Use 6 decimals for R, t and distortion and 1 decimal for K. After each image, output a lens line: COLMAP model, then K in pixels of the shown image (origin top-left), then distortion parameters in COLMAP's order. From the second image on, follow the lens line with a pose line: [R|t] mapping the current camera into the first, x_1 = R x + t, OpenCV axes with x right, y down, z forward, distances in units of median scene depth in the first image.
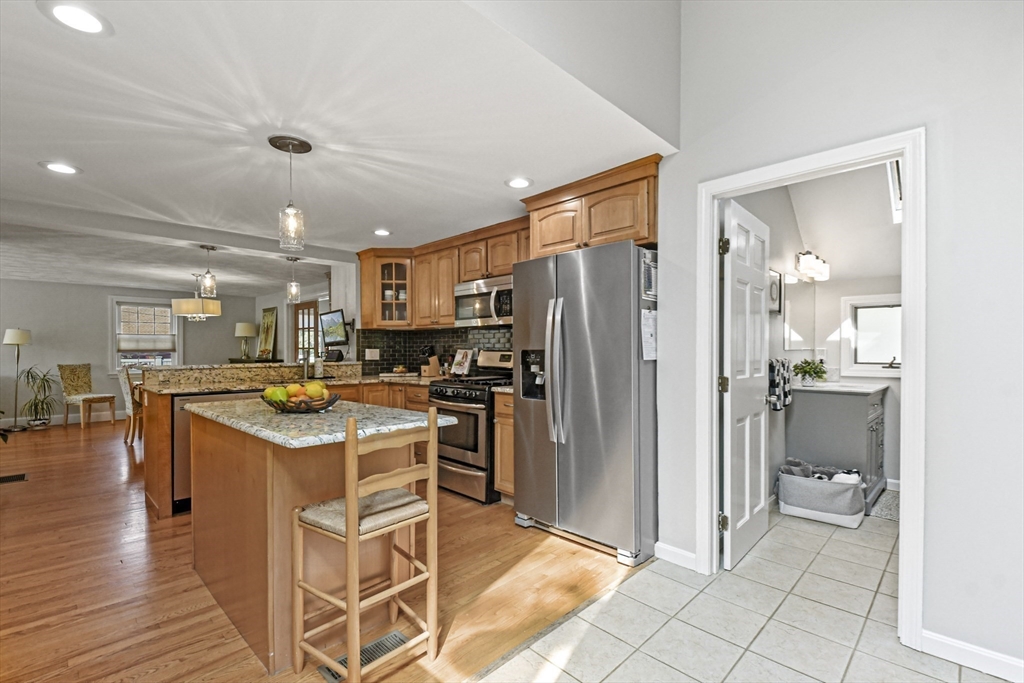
lens RADIAL K [[449.9, 0, 512.0], [0, 449.9, 341.5], [0, 0, 1]] dist [-0.000024, -0.000050]
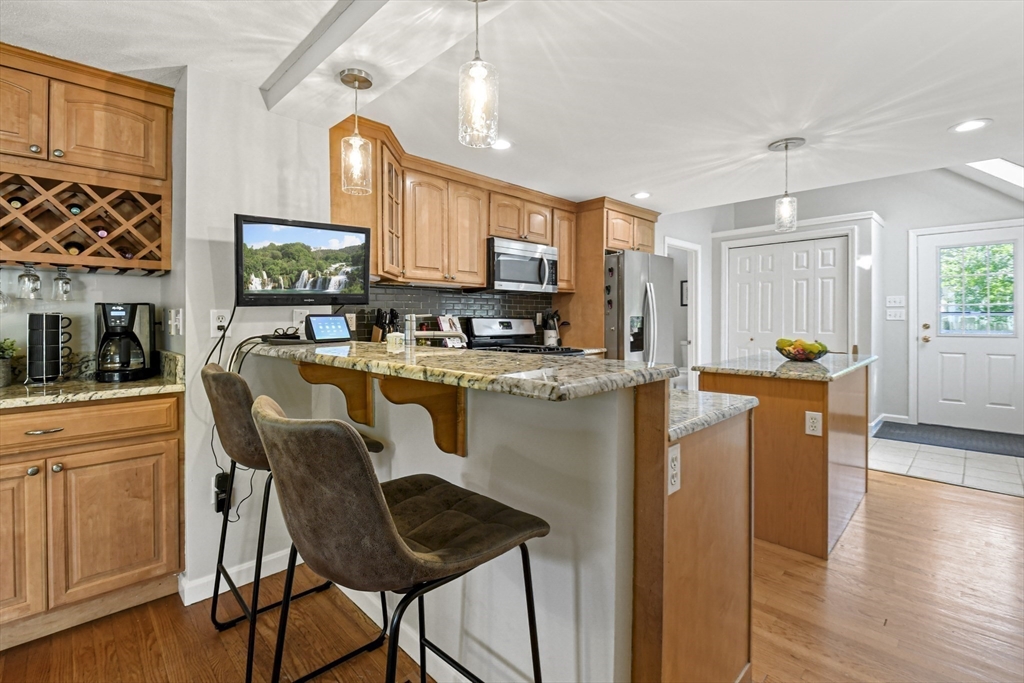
lens RADIAL K [[458.7, 0, 511.3], [0, 458.7, 329.2], [0, 0, 1]] dist [0.031318, -0.000273]
pose [[-0.000493, -0.003364, 0.999994, -1.714317], [0.007120, 0.999969, 0.003368, 0.071625], [-0.999975, 0.007121, -0.000469, 1.683638]]
